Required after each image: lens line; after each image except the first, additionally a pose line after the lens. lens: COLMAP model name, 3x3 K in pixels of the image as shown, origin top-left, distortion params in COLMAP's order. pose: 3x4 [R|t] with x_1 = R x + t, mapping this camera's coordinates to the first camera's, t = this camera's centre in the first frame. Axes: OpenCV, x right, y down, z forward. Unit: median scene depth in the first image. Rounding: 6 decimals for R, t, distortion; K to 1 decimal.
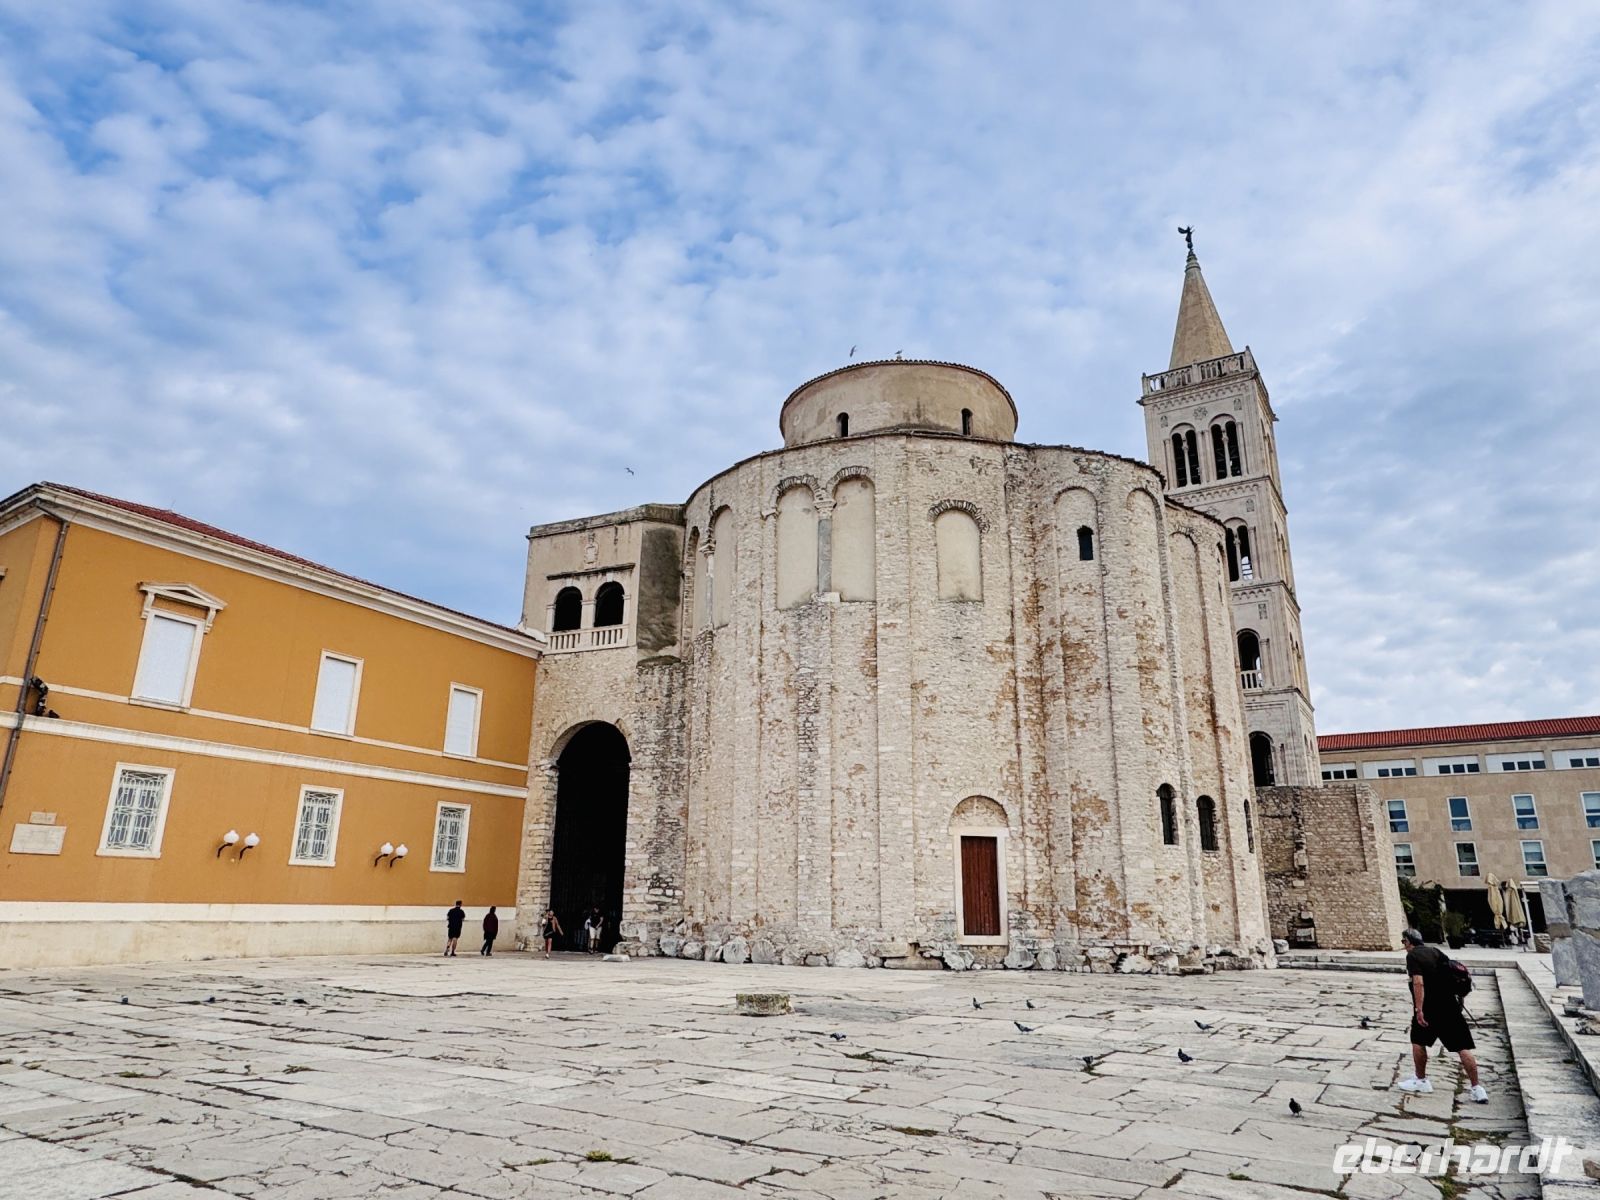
lens RADIAL K [[1030.6, 0, 802.3], [0, 1030.6, 603.0], [0, 0, 1]] dist [-0.001051, 0.000454]
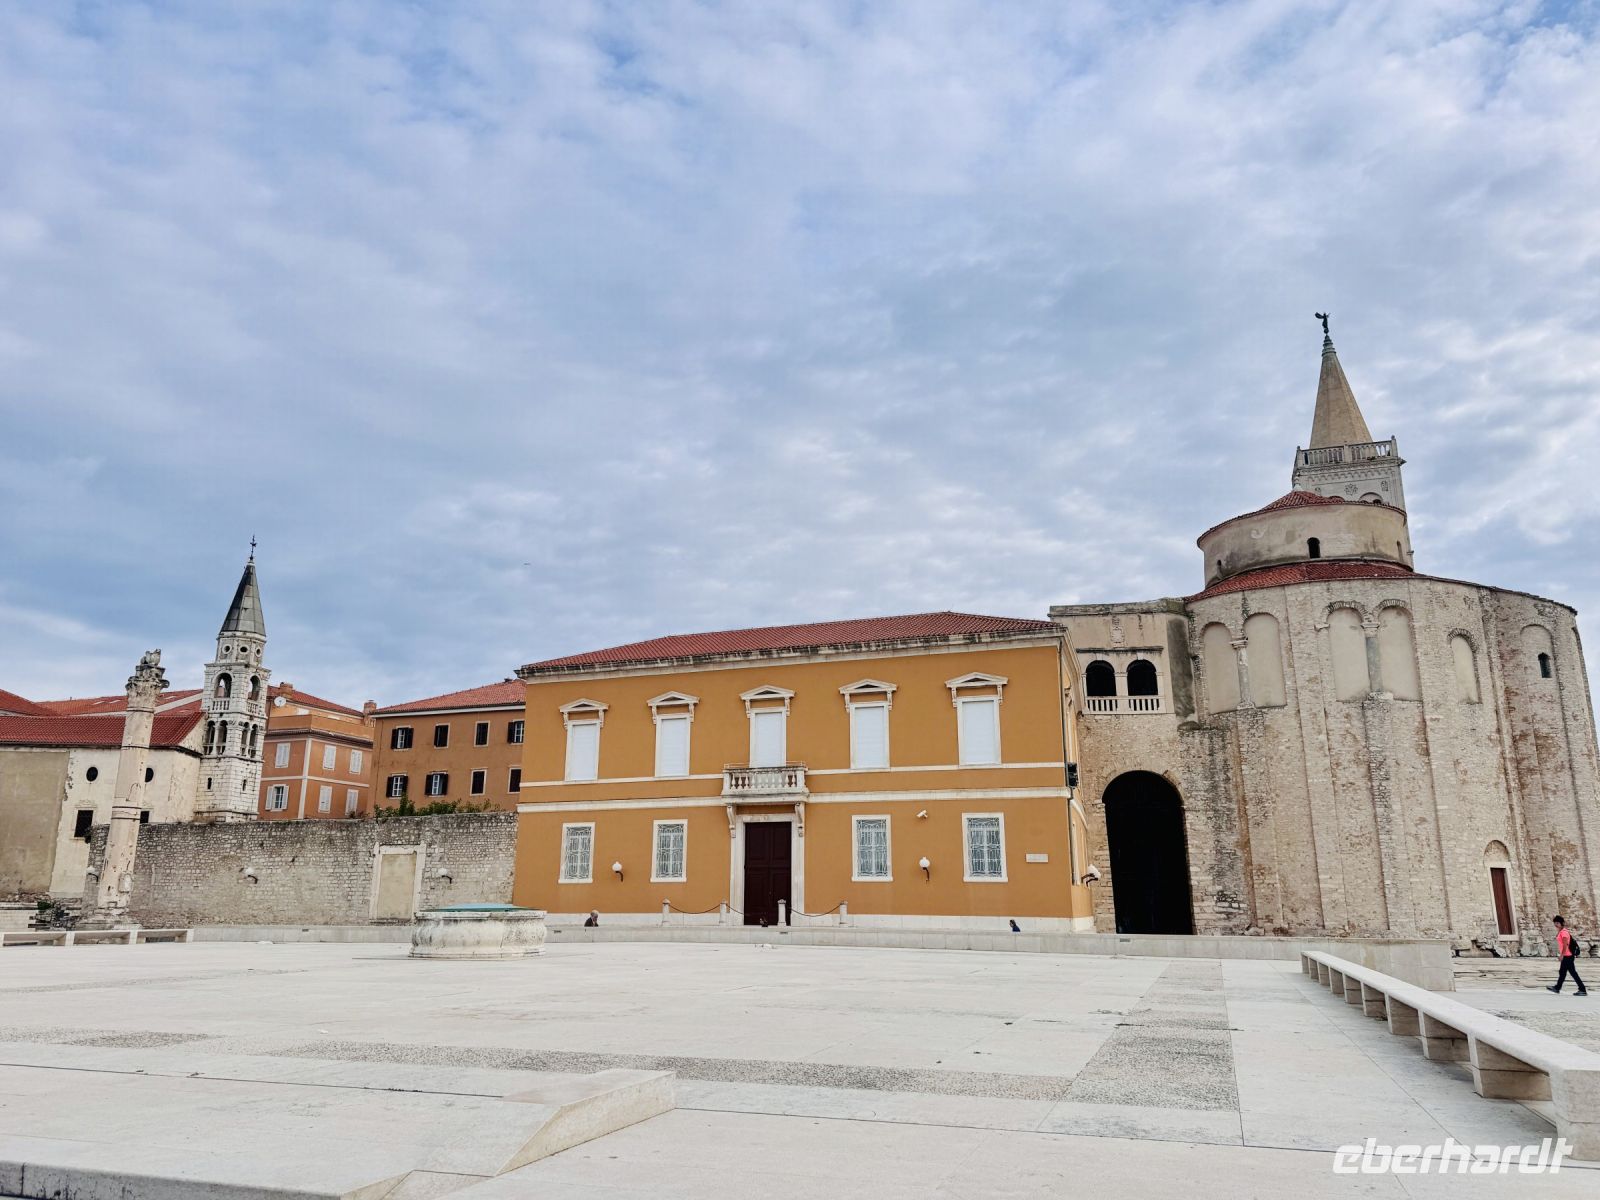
lens RADIAL K [[1195.1, 0, 797.1], [0, 1195.1, 596.7], [0, 0, 1]] dist [0.011232, -0.019819]
pose [[0.974338, 0.053726, 0.218583, -1.089736], [-0.061058, 0.997771, 0.026925, -0.131797], [-0.216649, -0.039581, 0.975447, -0.395126]]
